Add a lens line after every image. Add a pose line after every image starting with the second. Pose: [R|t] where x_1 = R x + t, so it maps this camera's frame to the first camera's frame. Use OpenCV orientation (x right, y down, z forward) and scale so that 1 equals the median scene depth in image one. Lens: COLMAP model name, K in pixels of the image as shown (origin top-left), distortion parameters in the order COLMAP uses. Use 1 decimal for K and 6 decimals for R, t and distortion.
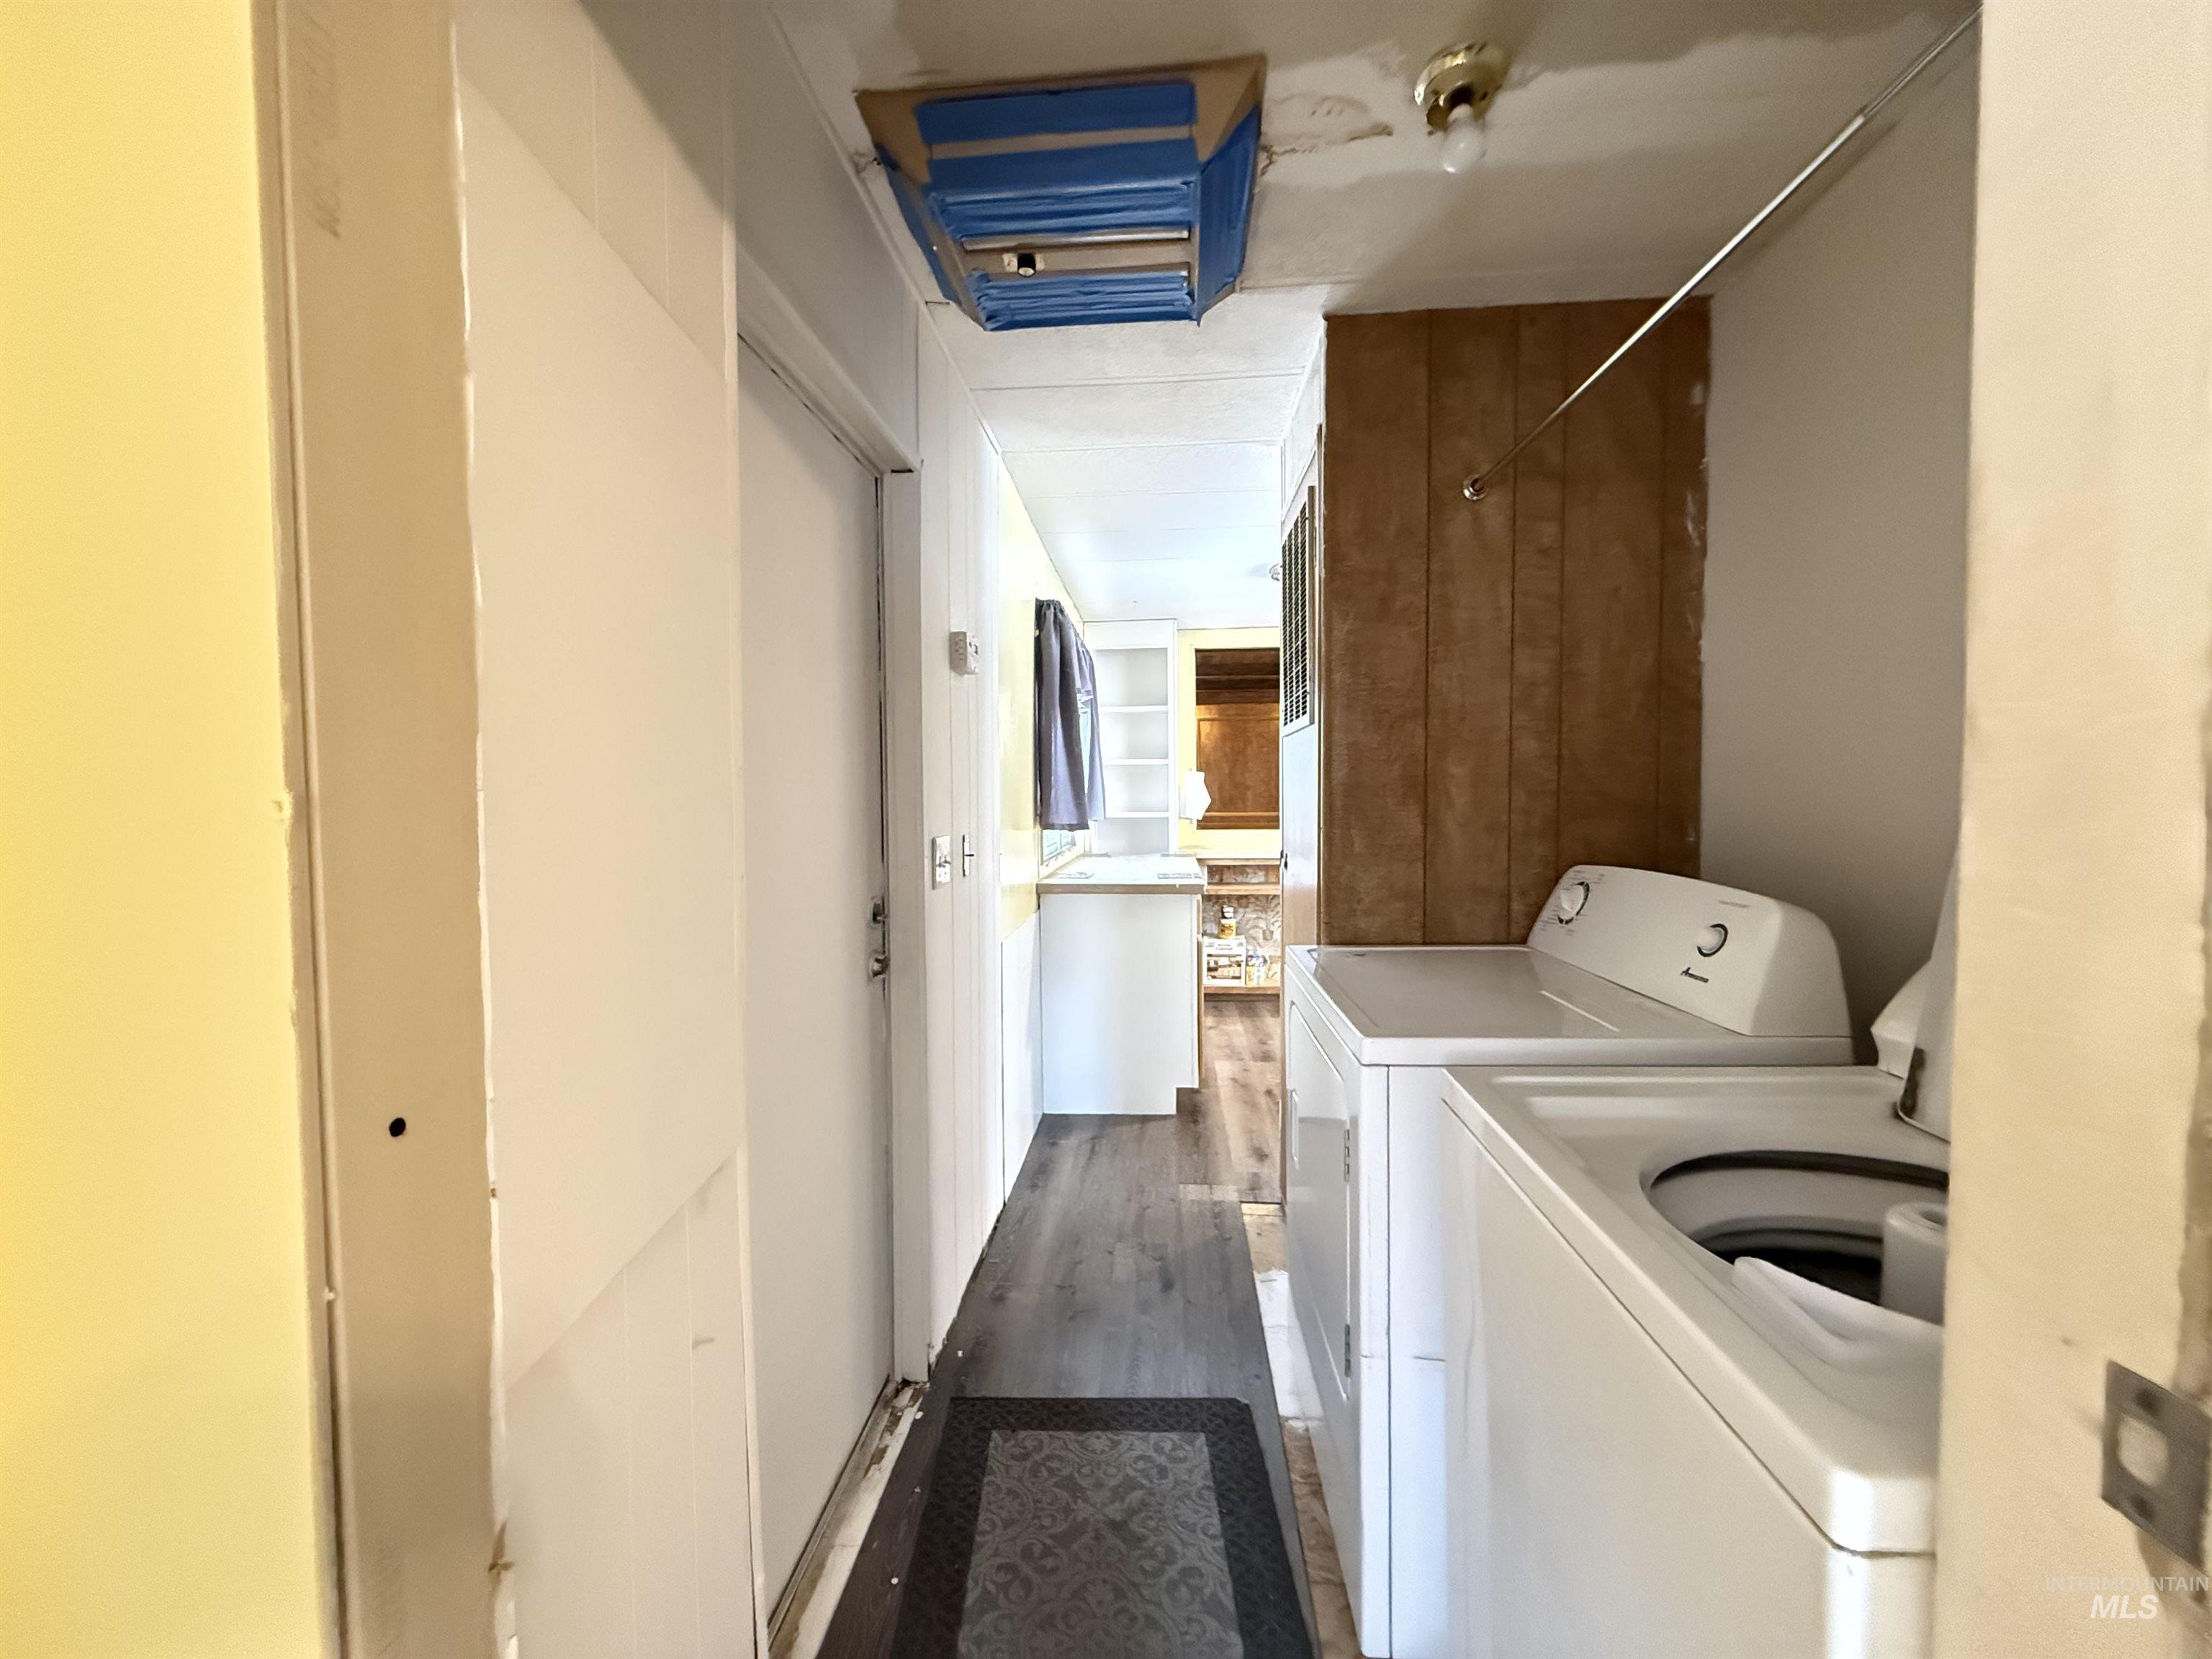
lens RADIAL K [[881.6, 0, 1106.0], [0, 881.6, 829.5], [0, 0, 1]] dist [-0.002188, 0.000045]
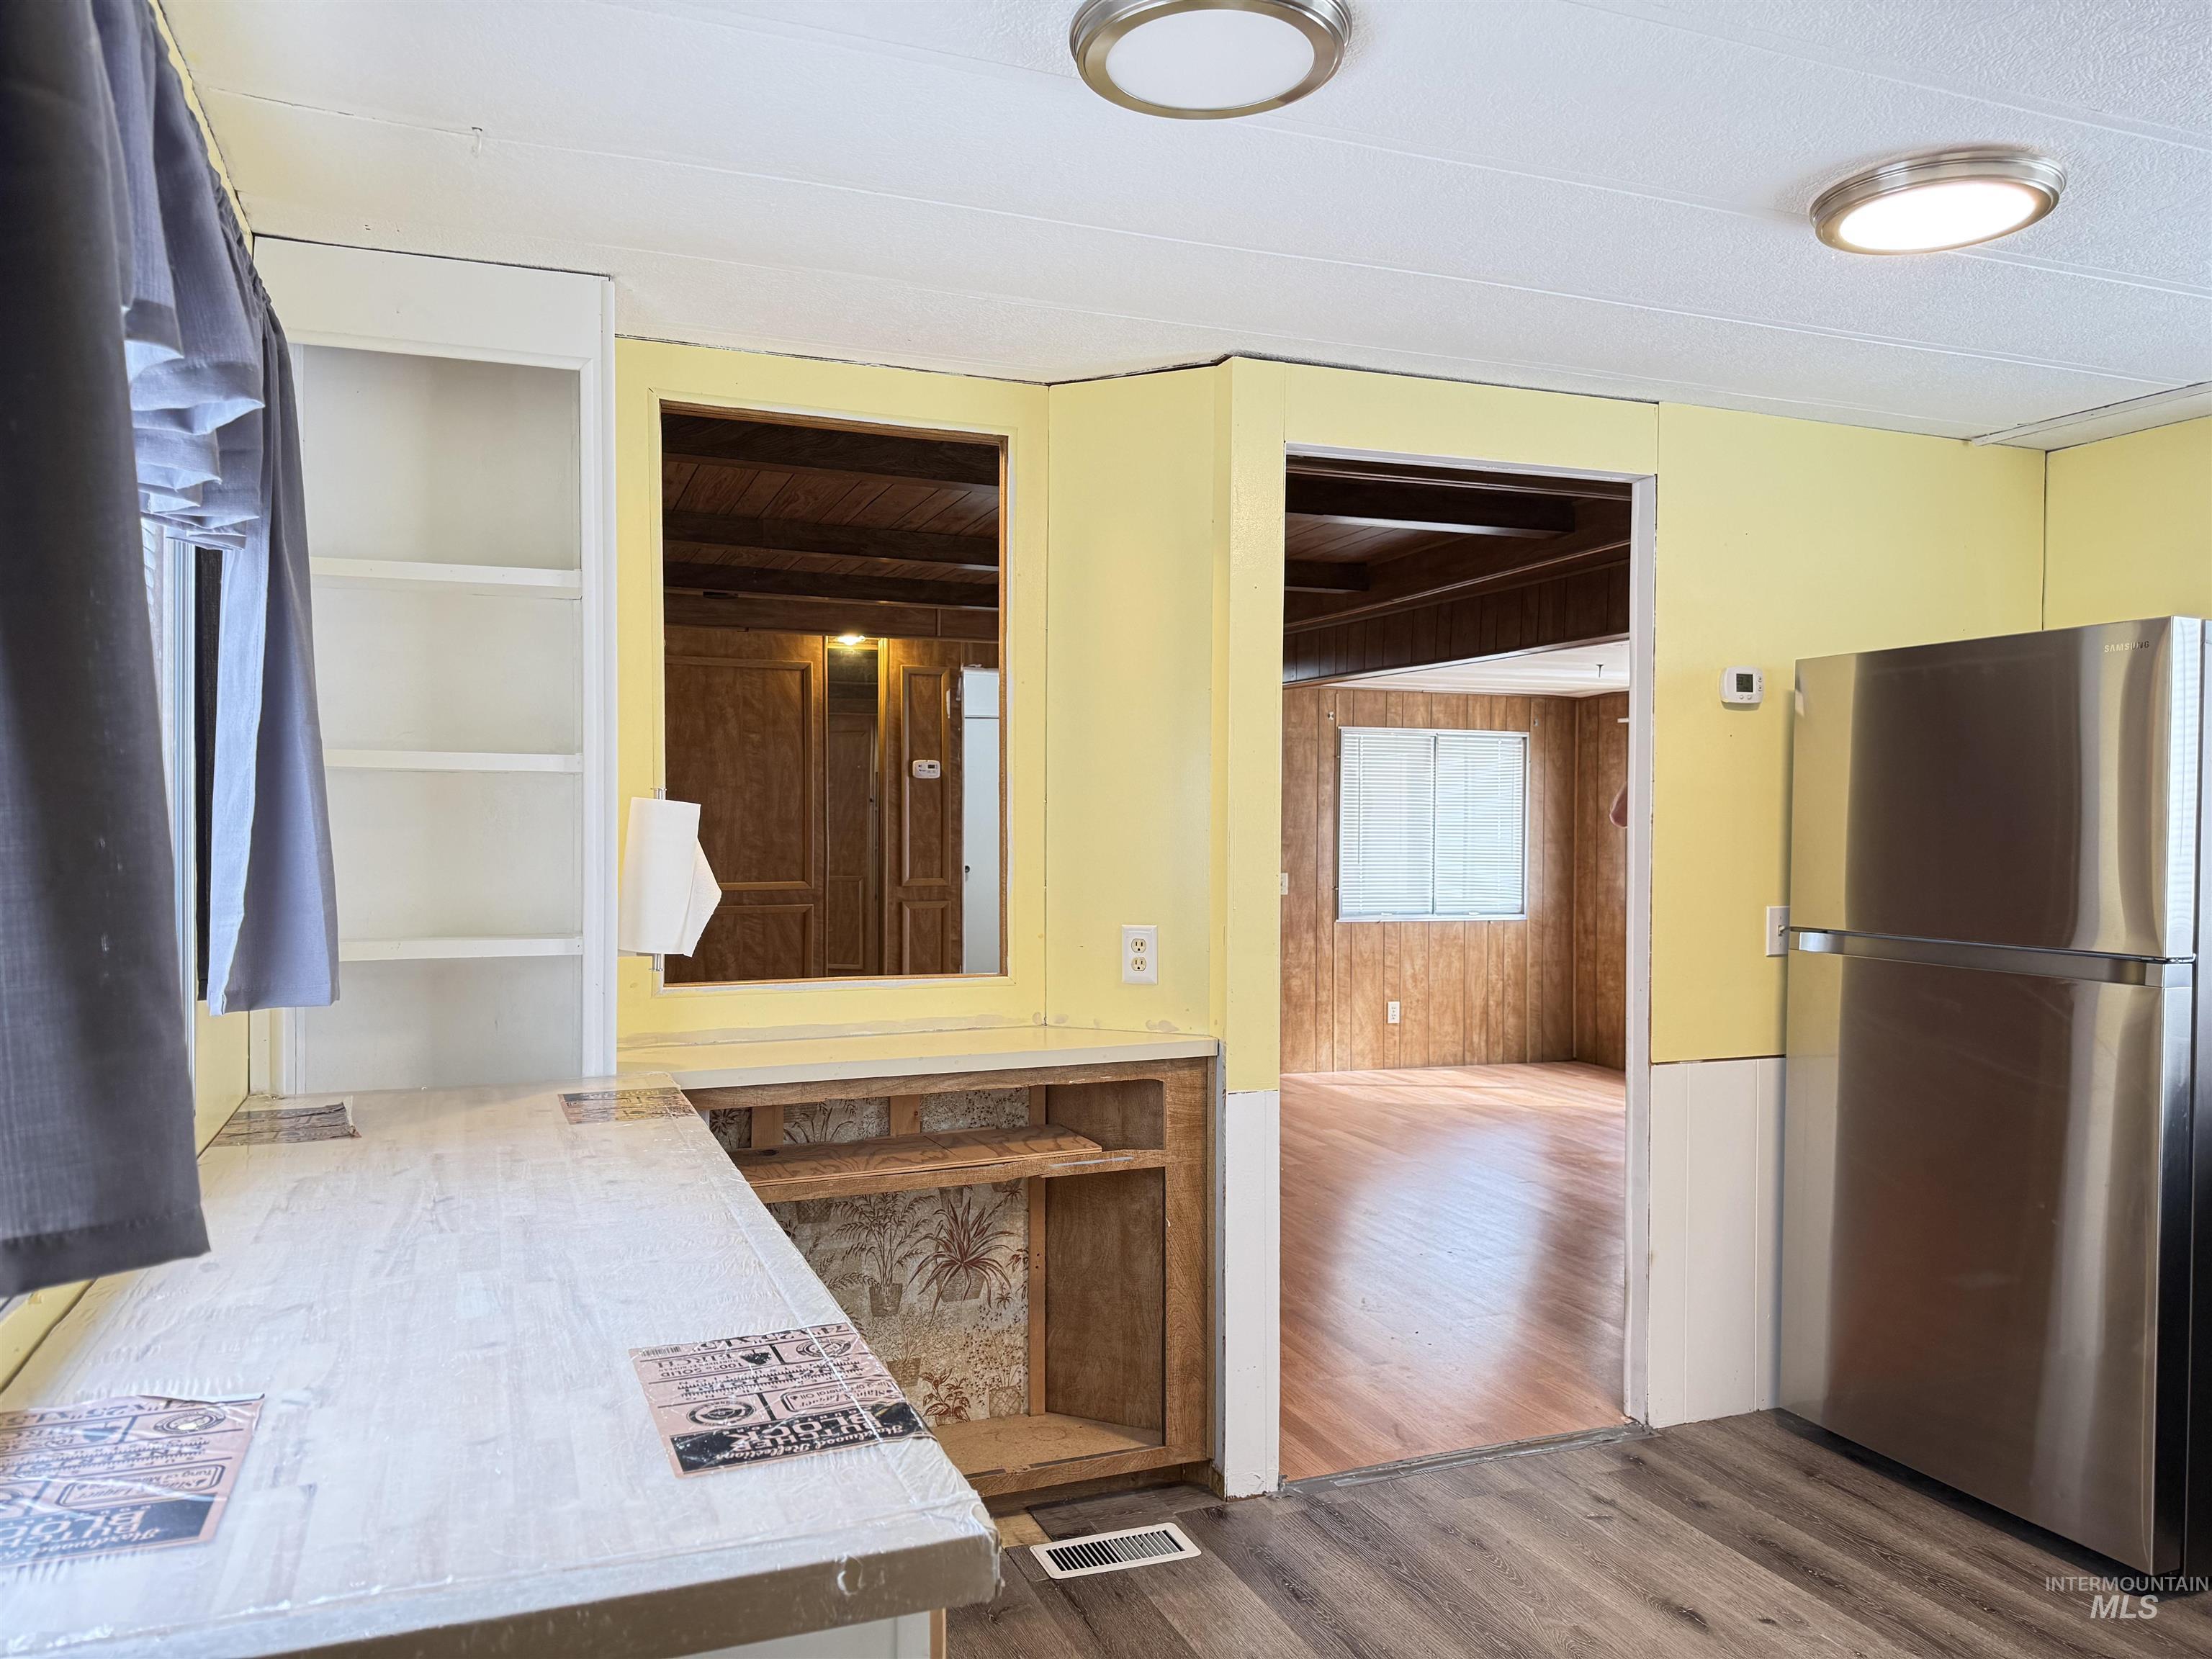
lens RADIAL K [[1562.2, 0, 1106.0], [0, 1562.2, 829.5], [0, 0, 1]] dist [0.101872, -0.000841]
pose [[0.898822, 0.009904, 0.438202, -0.002027], [0.003859, 0.999527, -0.030505, -0.037814], [-0.438297, 0.029110, 0.898359, 0.441120]]
